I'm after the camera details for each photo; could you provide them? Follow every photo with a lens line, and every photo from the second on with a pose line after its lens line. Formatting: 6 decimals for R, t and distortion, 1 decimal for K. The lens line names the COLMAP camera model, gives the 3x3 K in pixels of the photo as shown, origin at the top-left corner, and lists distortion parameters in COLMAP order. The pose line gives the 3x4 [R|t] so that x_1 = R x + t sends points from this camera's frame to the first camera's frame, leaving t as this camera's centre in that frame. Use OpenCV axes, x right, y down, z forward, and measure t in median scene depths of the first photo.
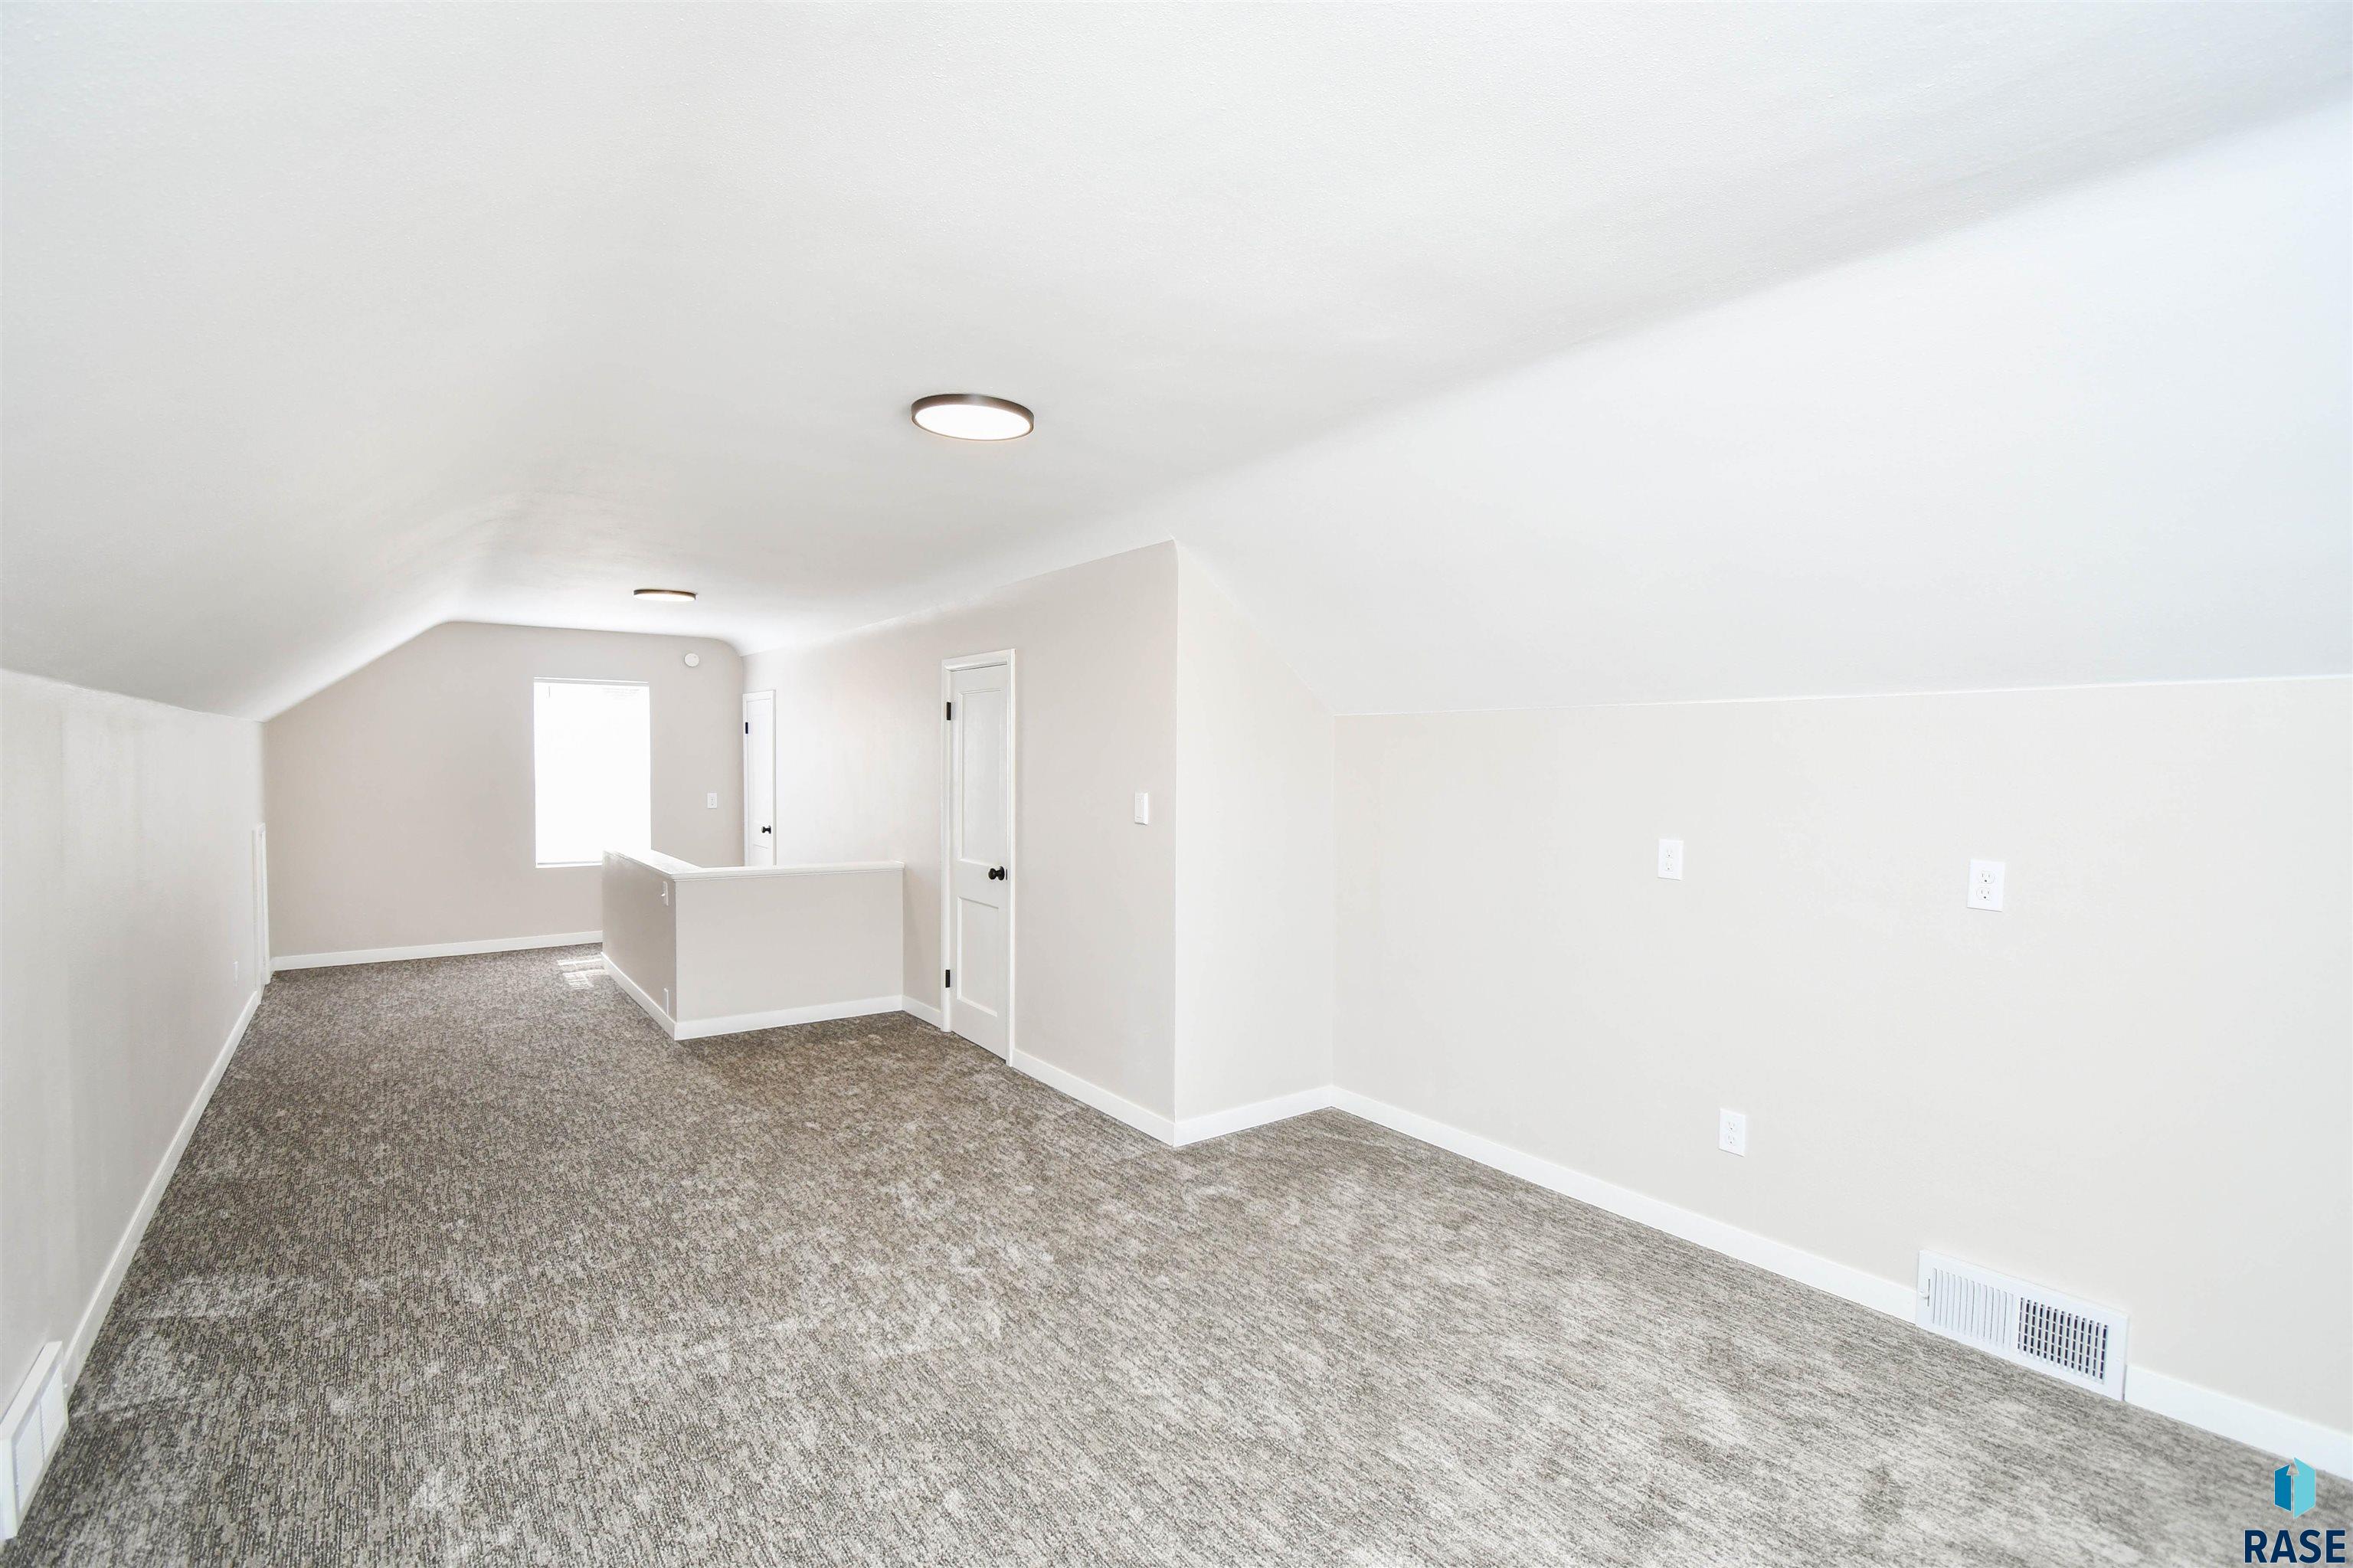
lens RADIAL K [[1038.3, 0, 1163.9], [0, 1038.3, 792.4], [0, 0, 1]] dist [0.022683, -0.025435]
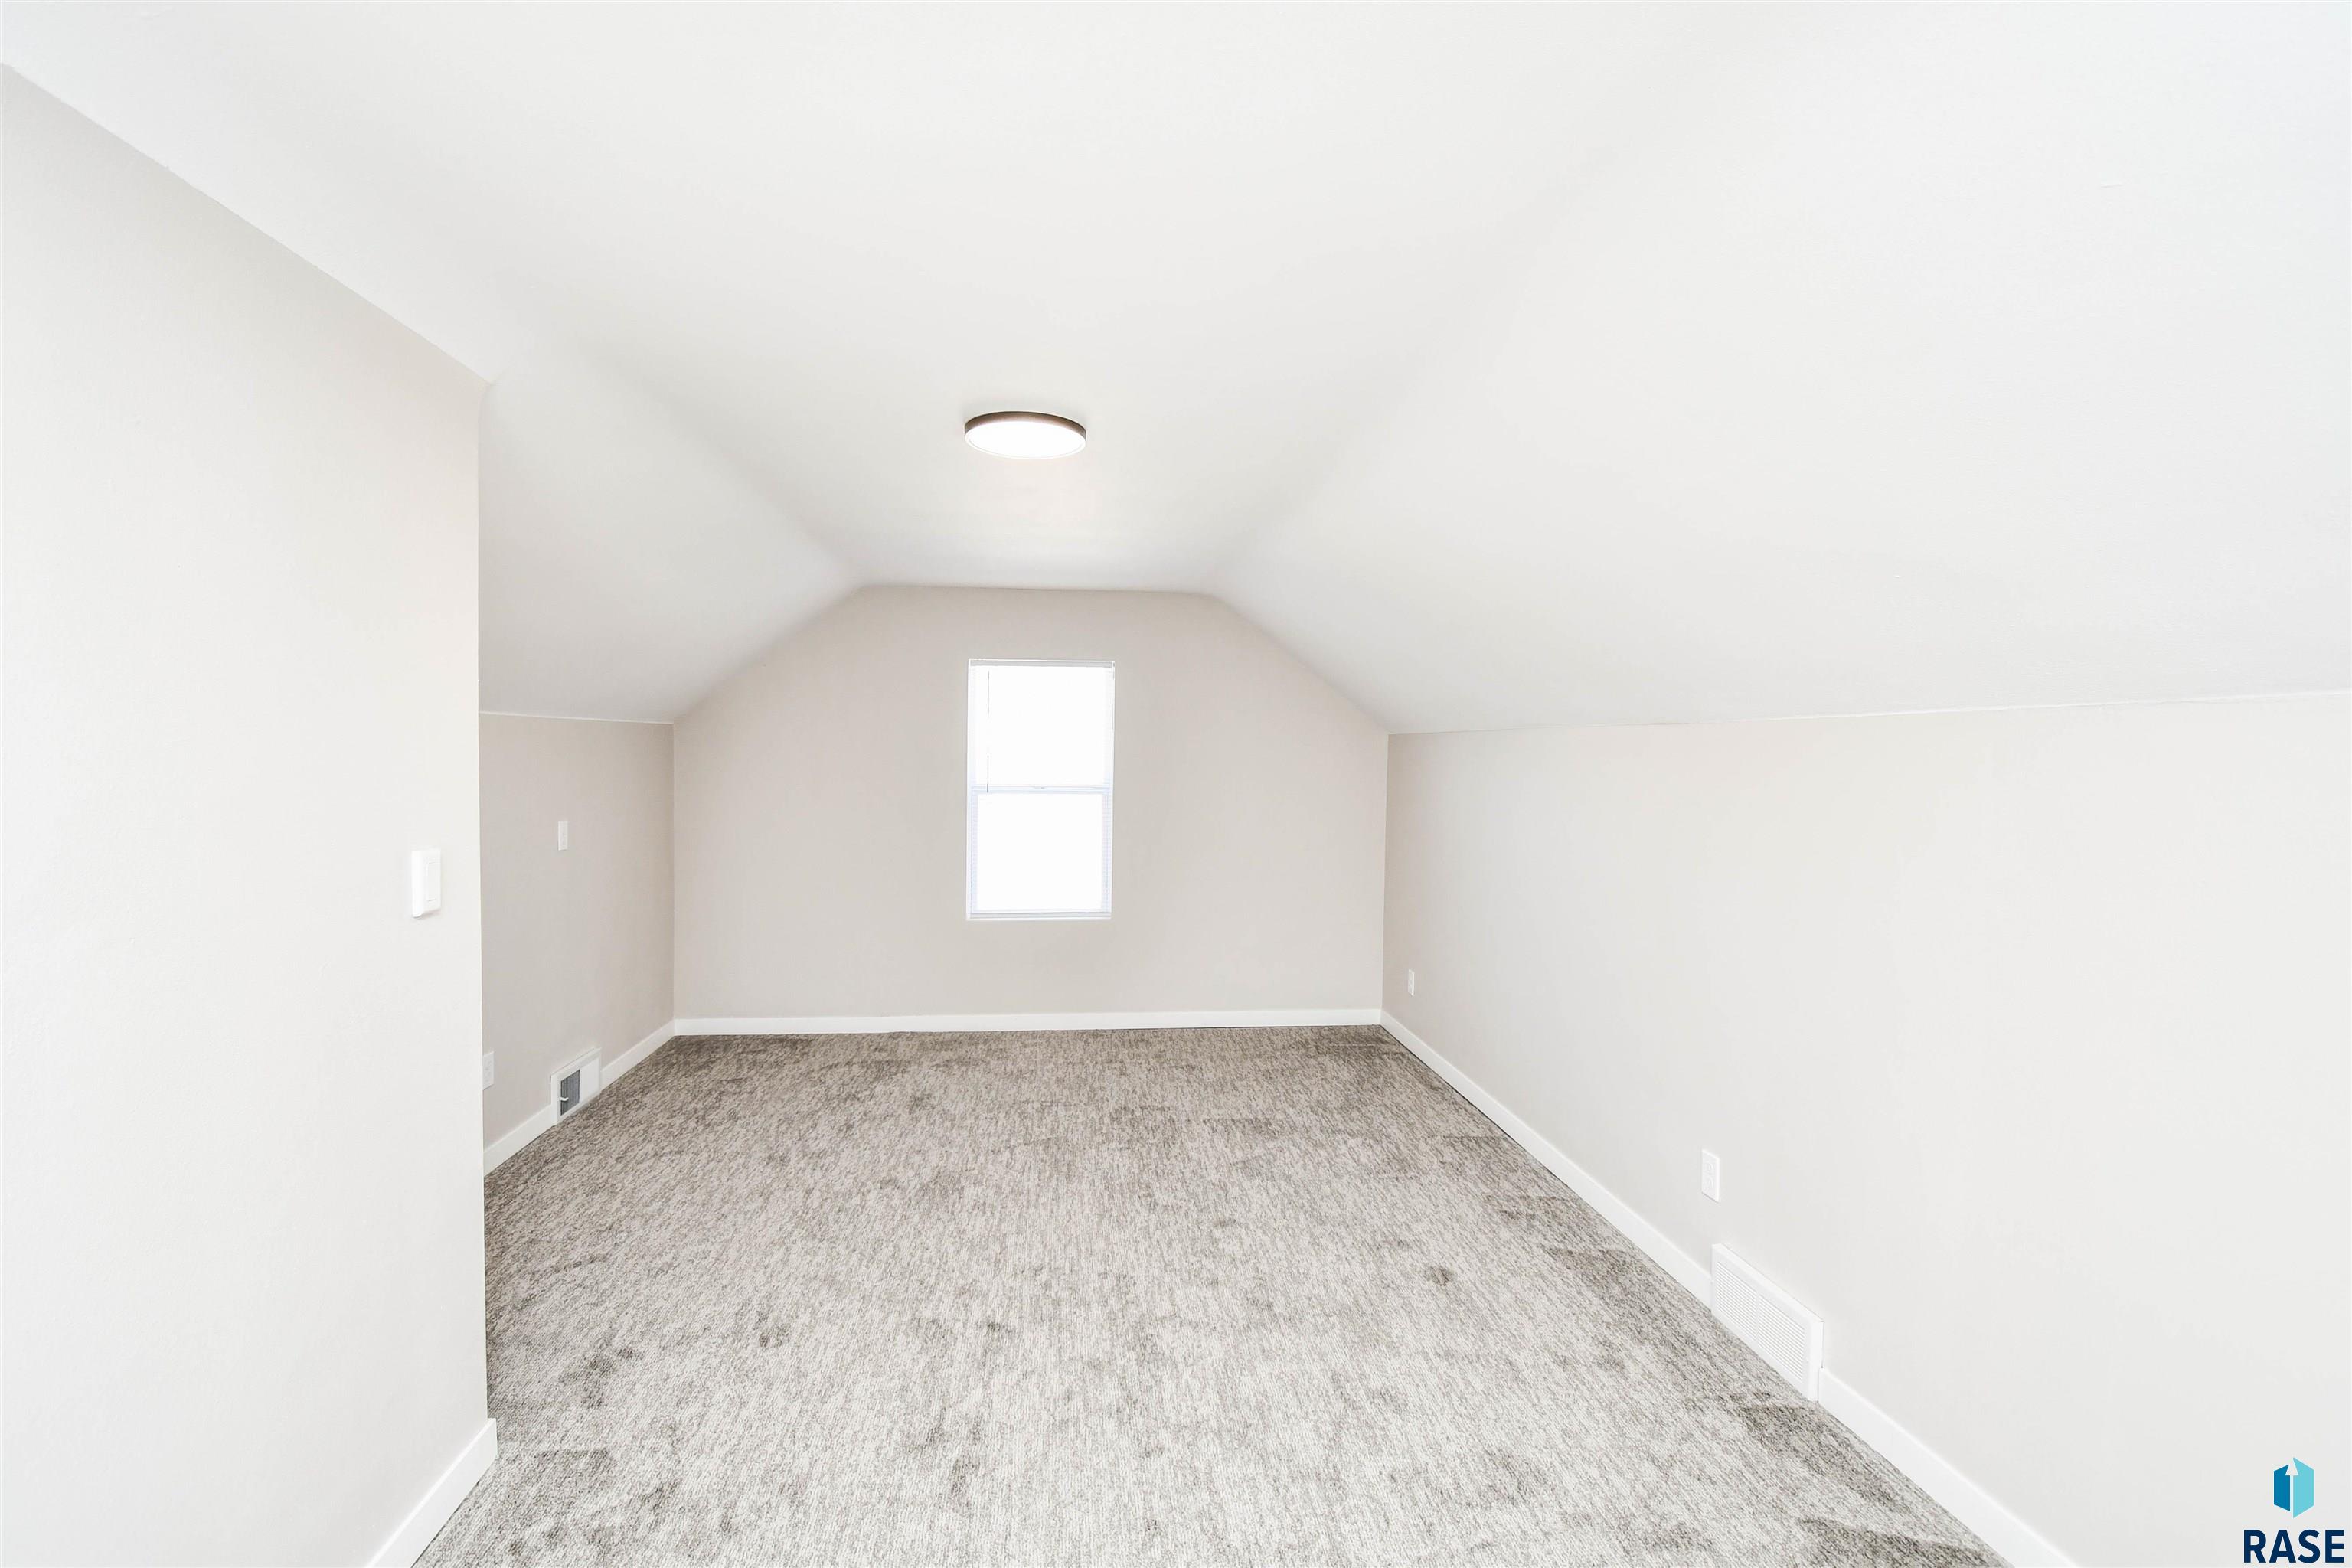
lens RADIAL K [[1037.9, 0, 1163.4], [0, 1037.9, 792.4], [0, 0, 1]] dist [0.022683, -0.025435]
pose [[-0.855556, -0.035130, 0.516517, -0.753351], [-0.001287, 0.997836, 0.065734, -0.080596], [-0.517709, 0.055574, -0.853750, 1.681094]]
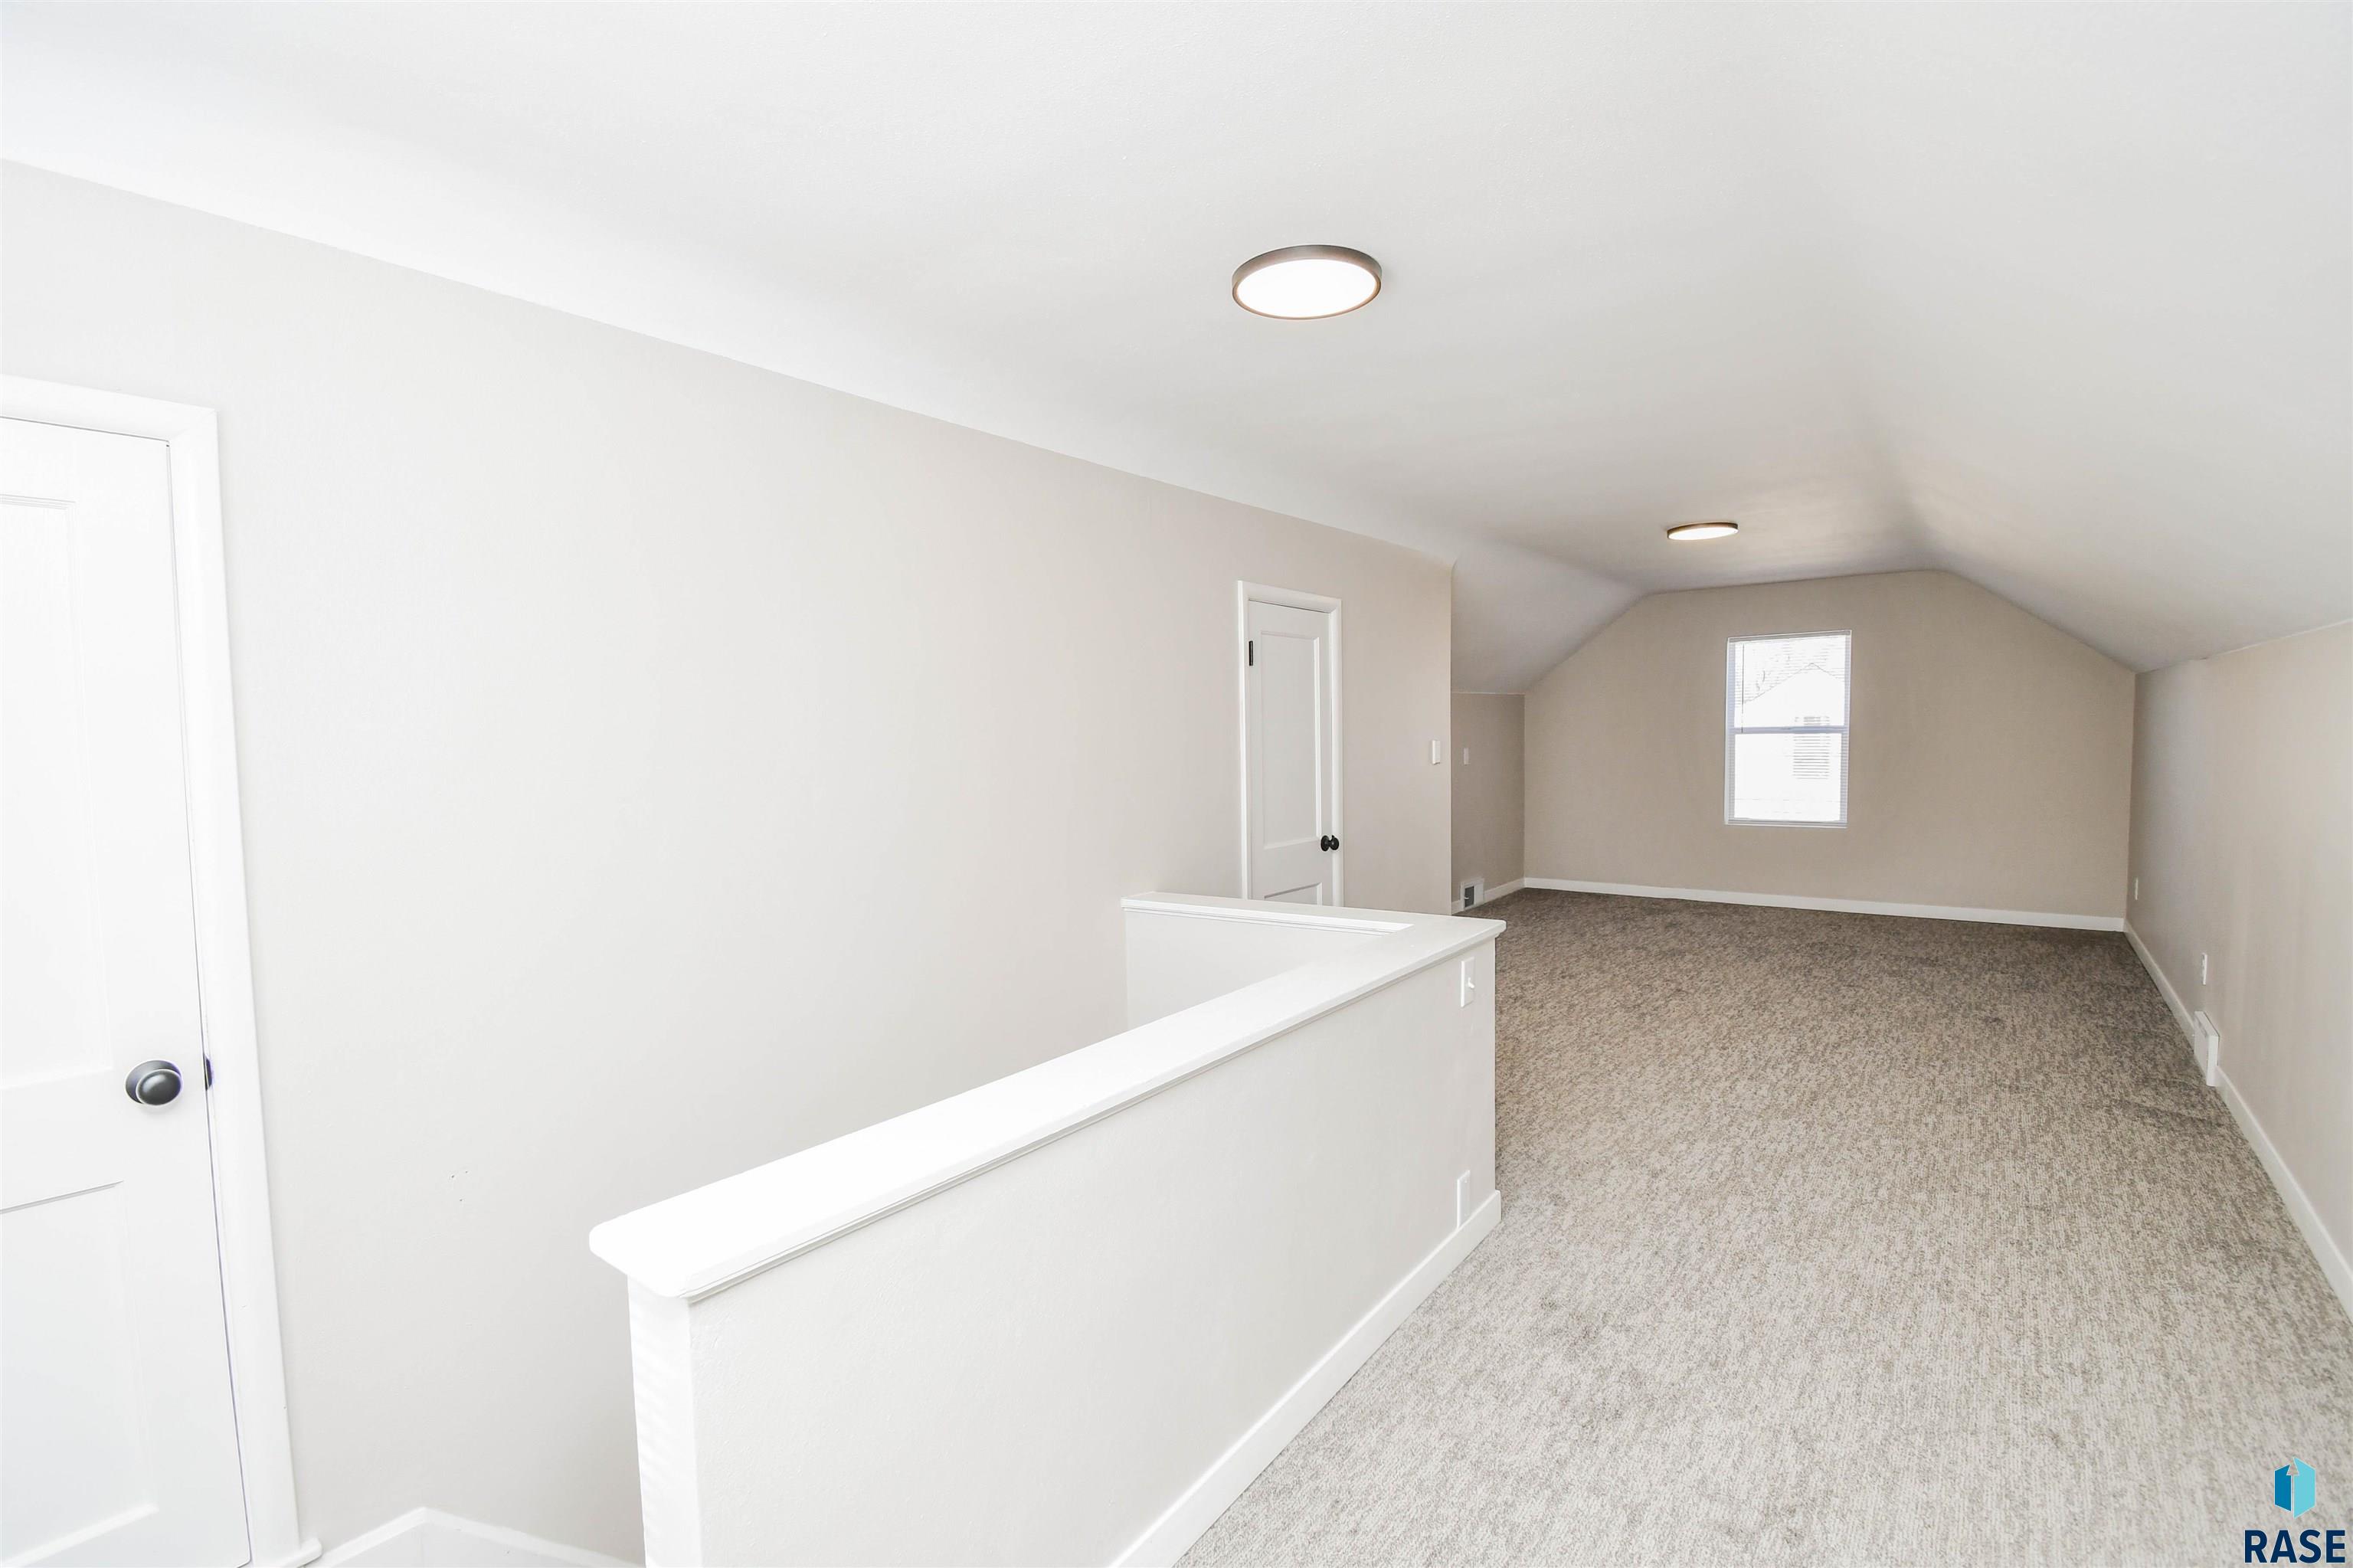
lens RADIAL K [[1038.3, 0, 1163.9], [0, 1038.3, 792.4], [0, 0, 1]] dist [0.022683, -0.025435]
pose [[-0.252376, -0.063421, 0.965548, -1.714529], [0.036713, 0.996504, 0.075051, -0.056309], [-0.966932, 0.054389, -0.249166, 2.329814]]
